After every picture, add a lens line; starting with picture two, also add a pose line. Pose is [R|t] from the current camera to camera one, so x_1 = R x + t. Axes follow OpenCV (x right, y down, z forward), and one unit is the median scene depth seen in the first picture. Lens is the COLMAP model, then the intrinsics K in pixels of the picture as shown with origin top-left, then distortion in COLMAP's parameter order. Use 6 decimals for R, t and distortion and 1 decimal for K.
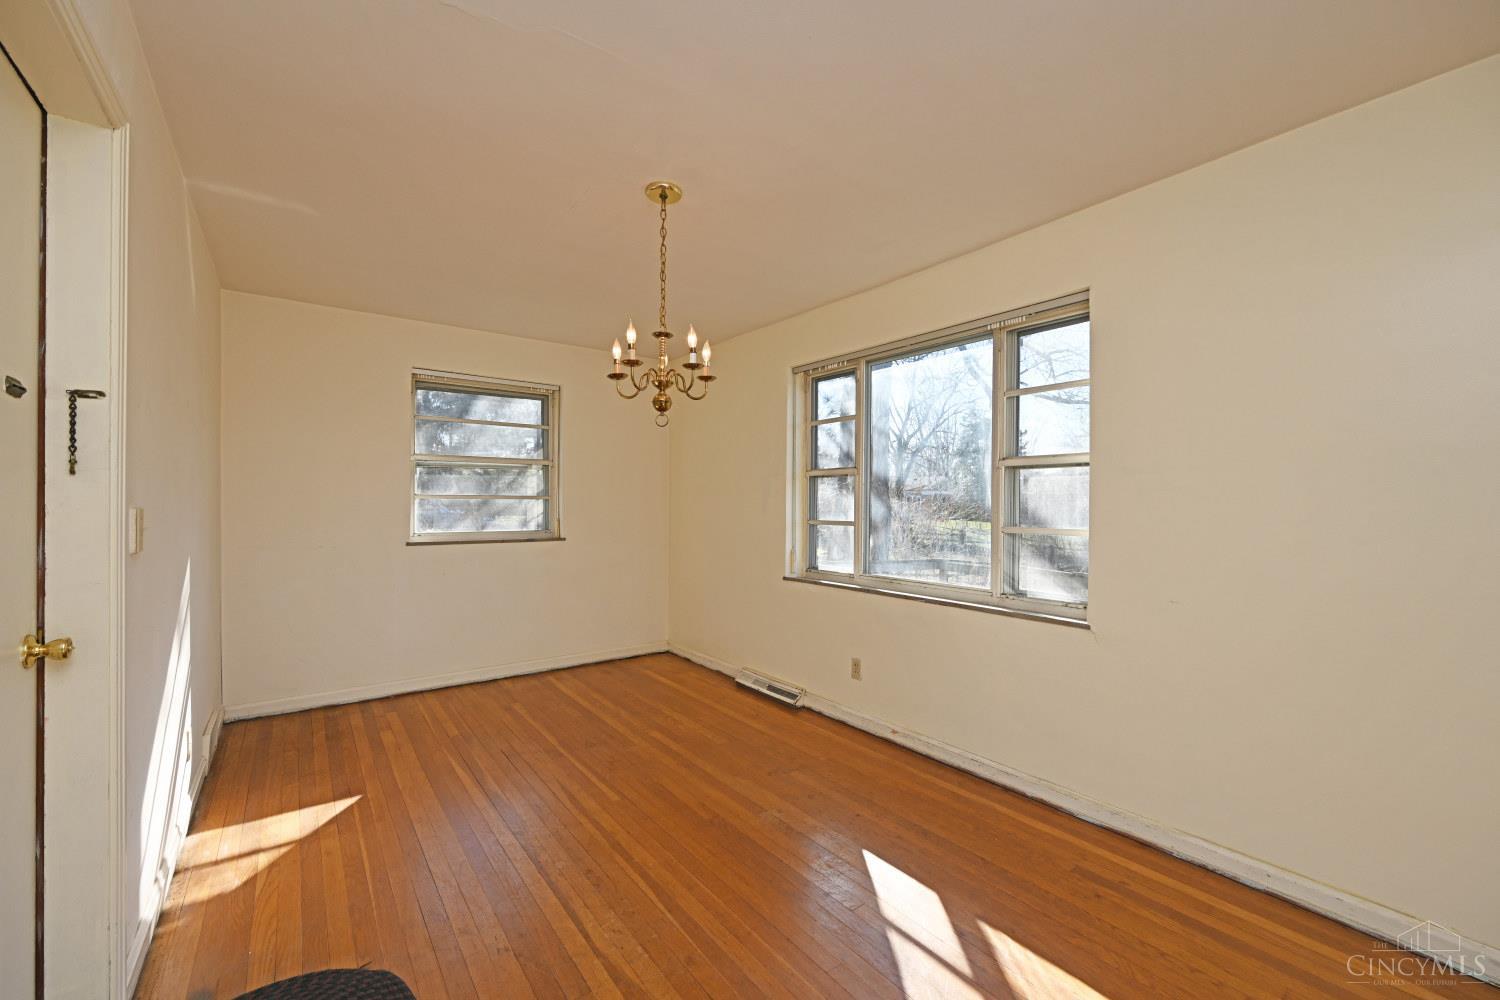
lens RADIAL K [[597.6, 0, 743.4], [0, 597.6, 502.7], [0, 0, 1]] dist [-0.000778, -0.000018]
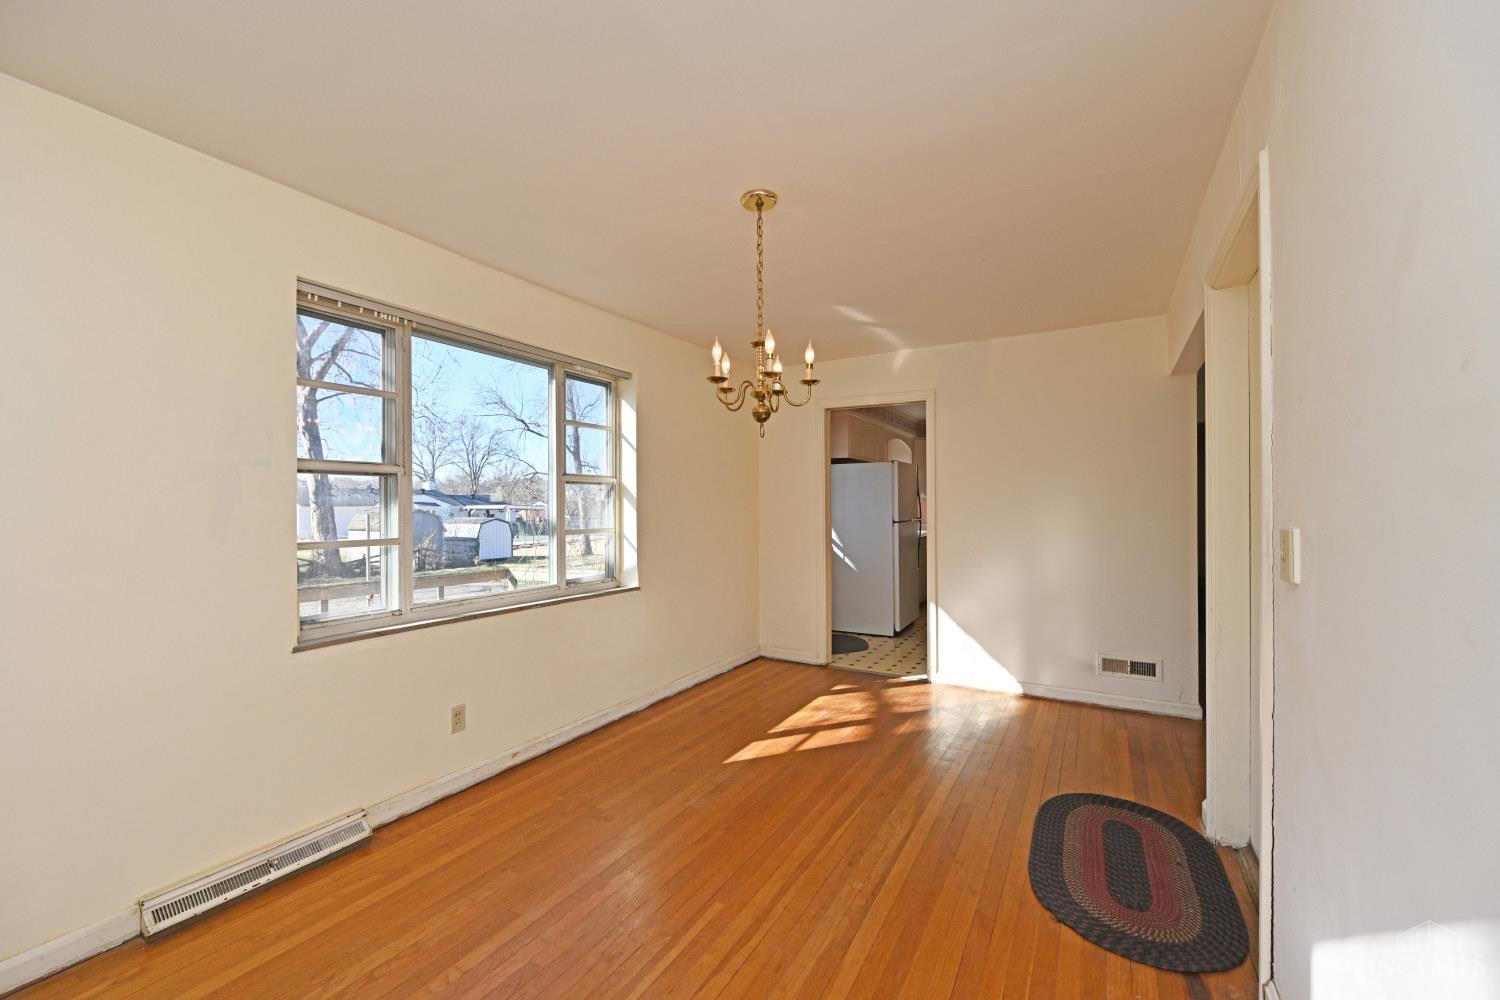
lens RADIAL K [[597.6, 0, 743.4], [0, 597.6, 502.7], [0, 0, 1]] dist [-0.000778, -0.000018]
pose [[-0.379145, 0.000122, 0.925337, -0.736571], [0.001814, 0.999998, 0.000612, -0.013398], [-0.925335, 0.001911, -0.379145, 0.997247]]
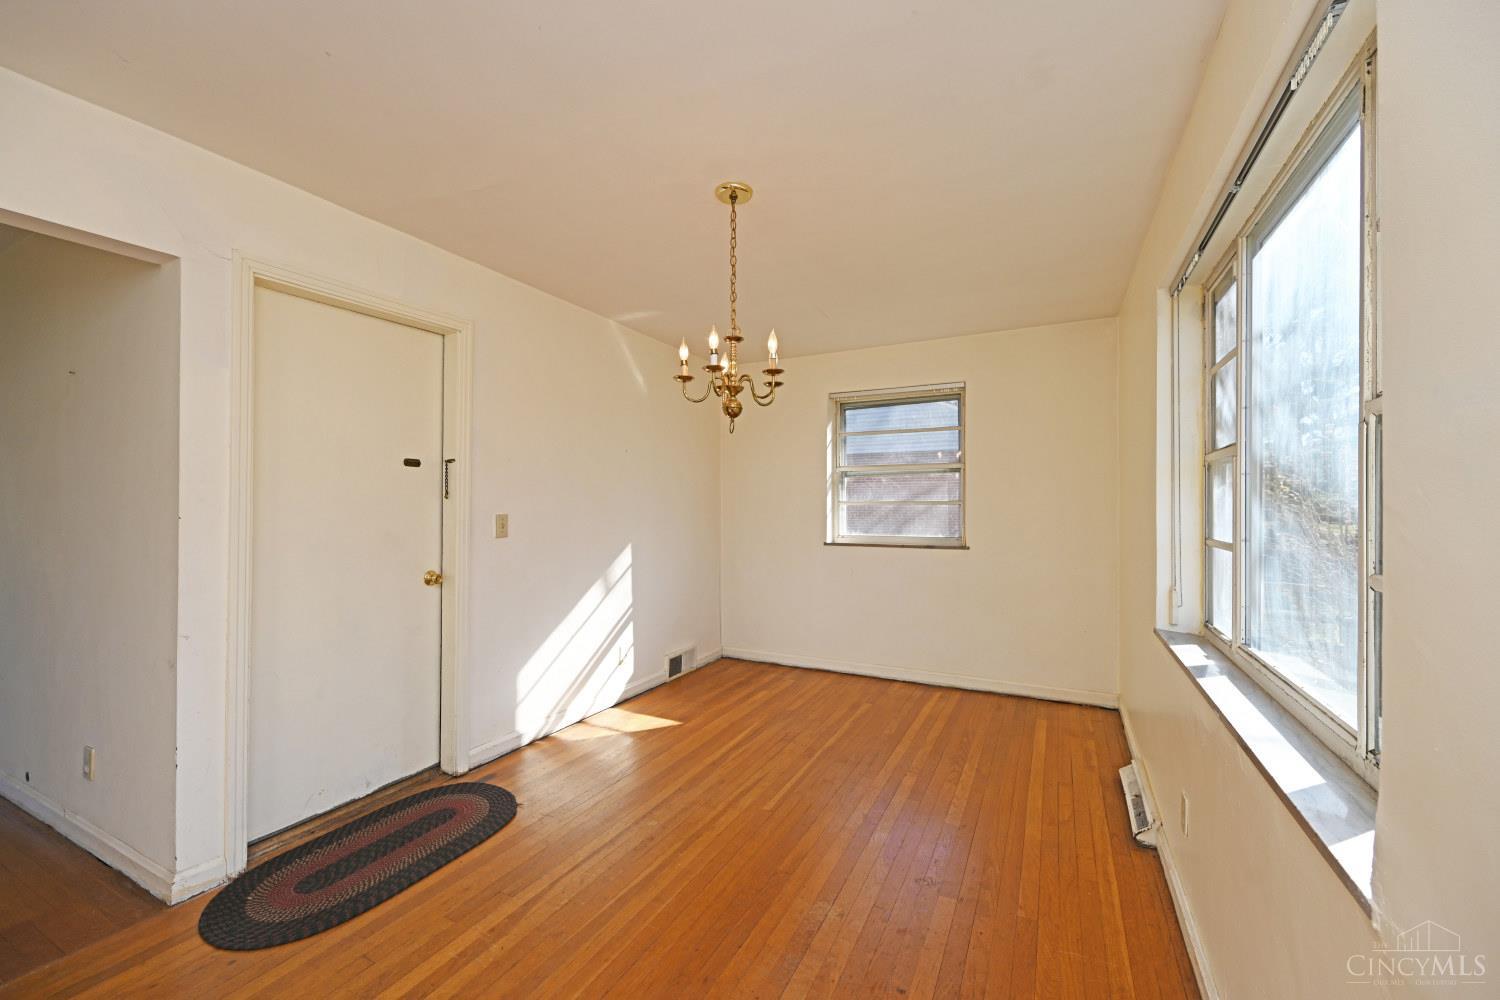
lens RADIAL K [[597.6, 0, 750.0], [0, 597.6, 500.0], [0, 0, 1]] dist [0.000228, 0.000024]
pose [[0.445119, -0.012461, -0.895384, 0.532547], [0.003391, 0.999919, -0.012230, -0.004051], [0.895465, 0.002408, 0.445126, 0.421126]]
